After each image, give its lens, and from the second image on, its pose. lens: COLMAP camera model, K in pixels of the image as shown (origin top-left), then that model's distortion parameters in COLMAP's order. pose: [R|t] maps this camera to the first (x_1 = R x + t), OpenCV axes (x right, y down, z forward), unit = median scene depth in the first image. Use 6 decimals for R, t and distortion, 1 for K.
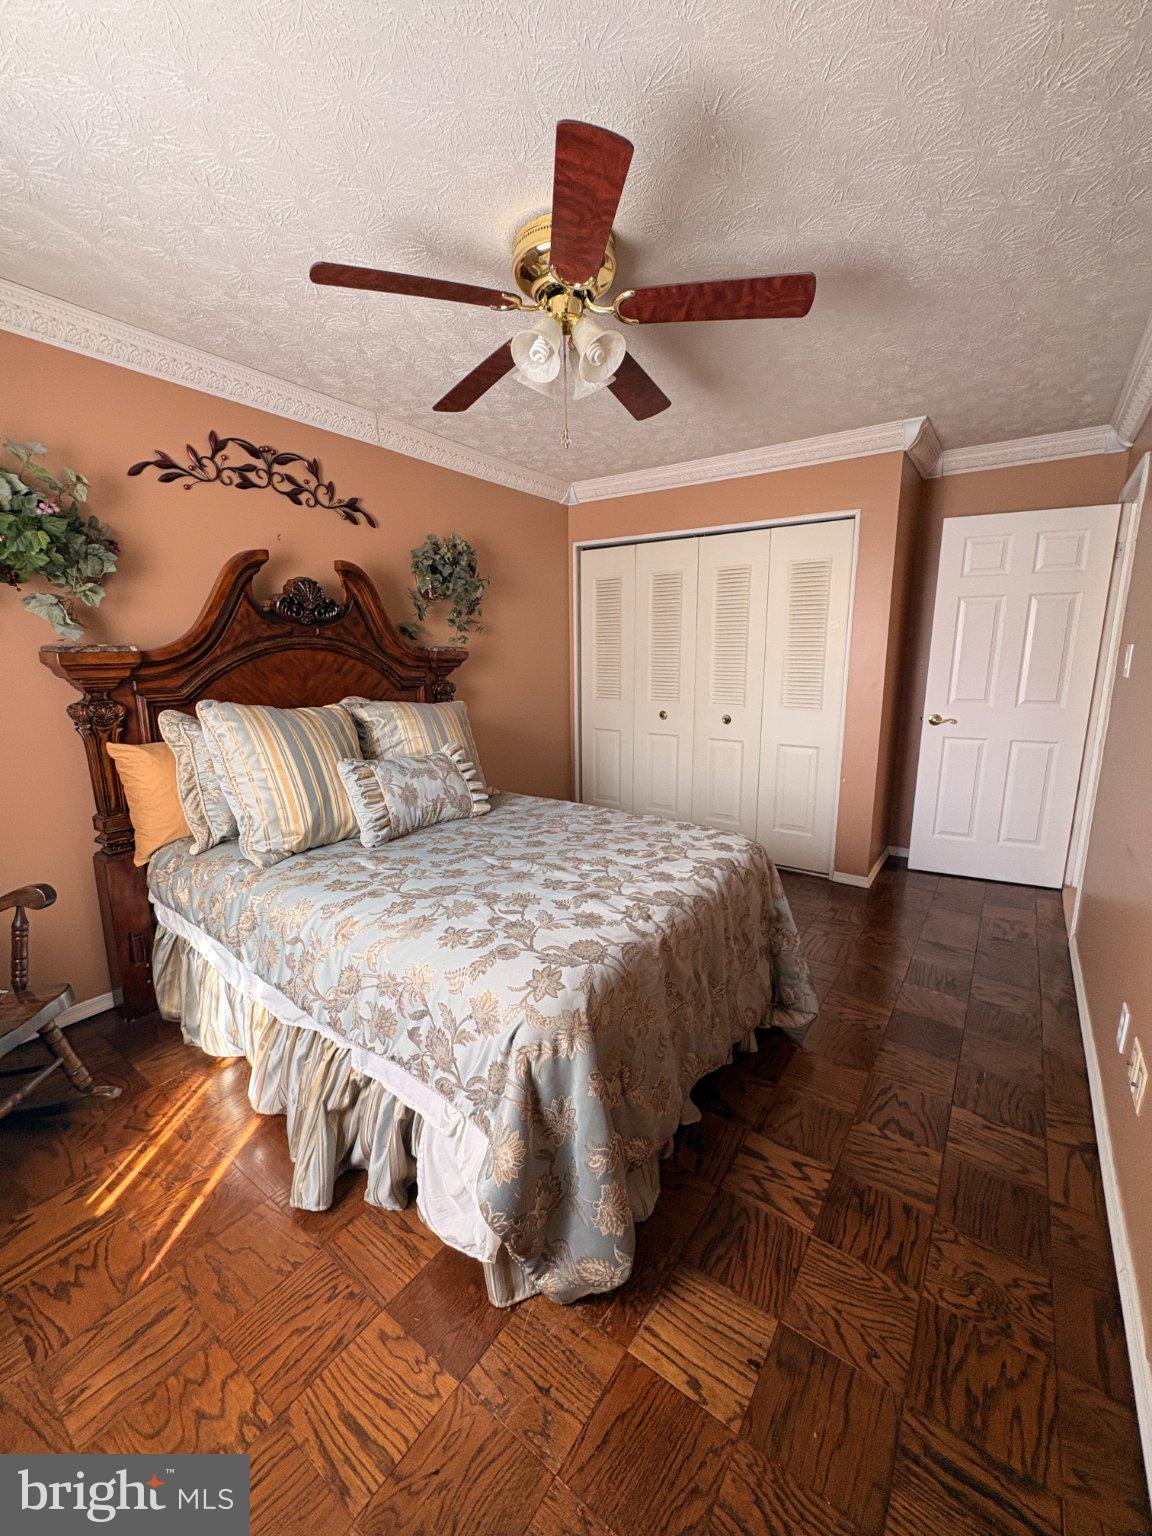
lens RADIAL K [[613.2, 0, 575.5], [0, 613.2, 765.9], [0, 0, 1]] dist [0.000427, 0.000041]
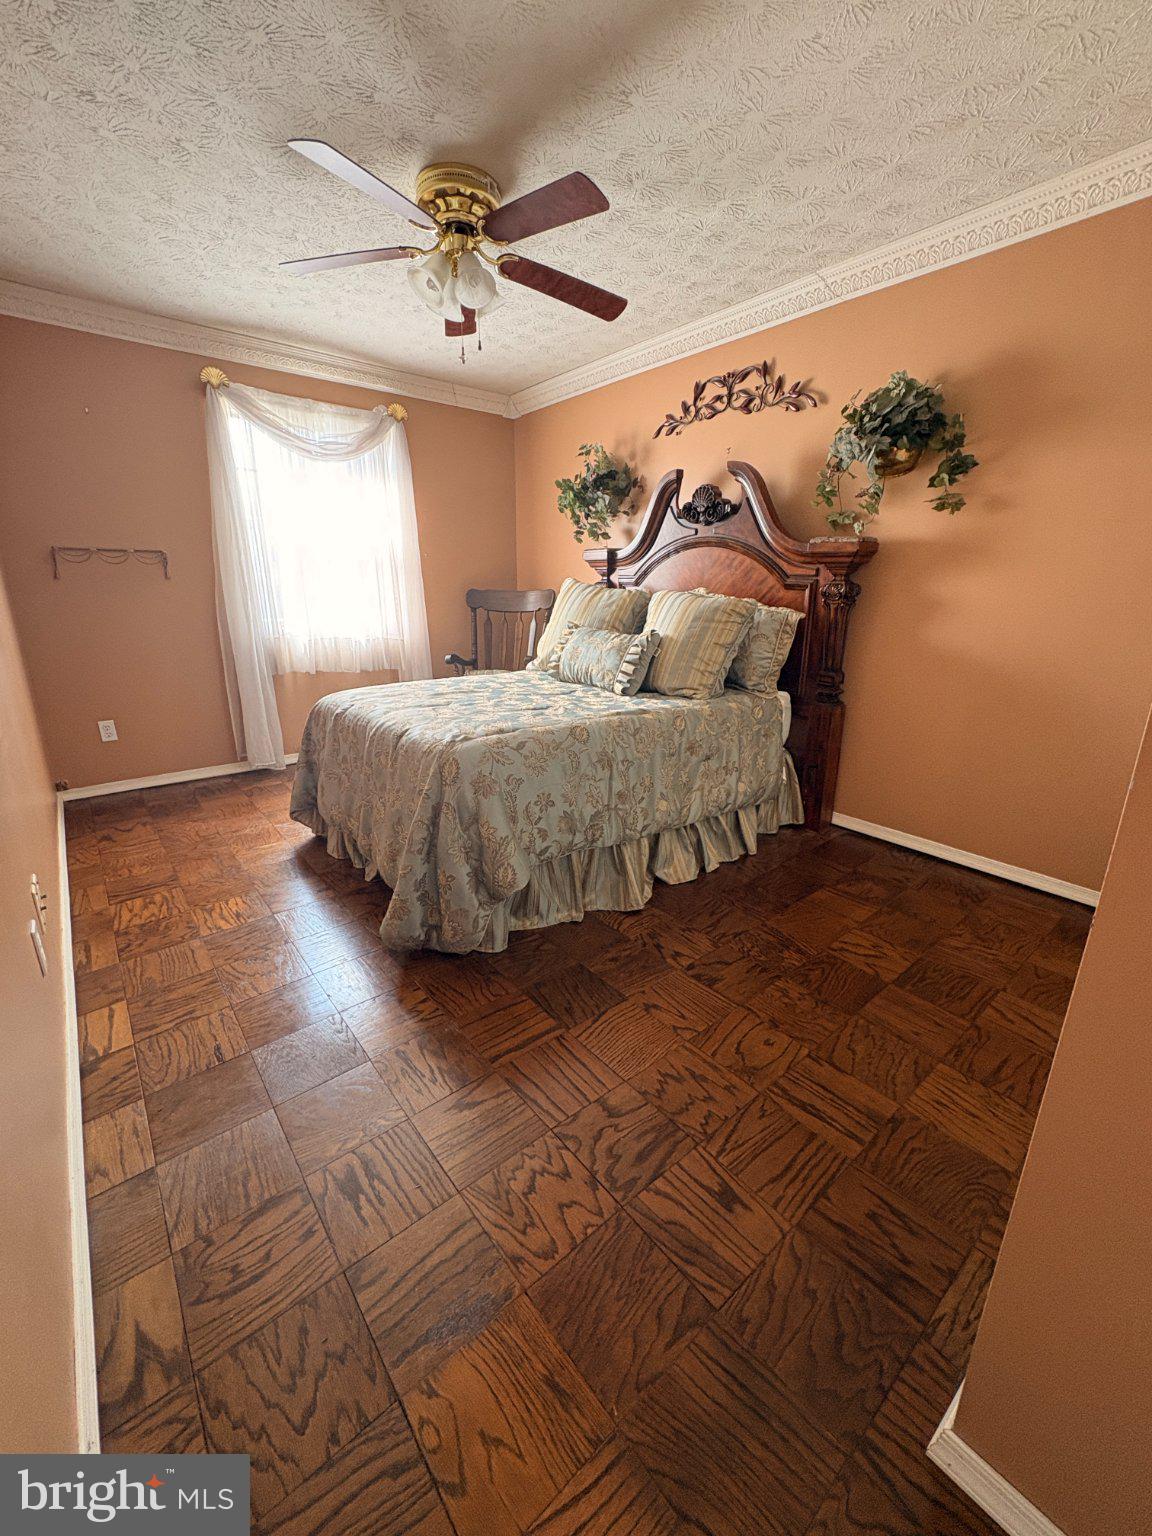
lens RADIAL K [[613.2, 0, 577.1], [0, 613.2, 763.3], [0, 0, 1]] dist [0.000427, 0.000041]
pose [[-0.253054, 0.274776, -0.927611, 0.887392], [-0.190109, 0.926001, 0.326162, -0.145297], [0.948589, 0.258884, -0.182091, 1.120930]]
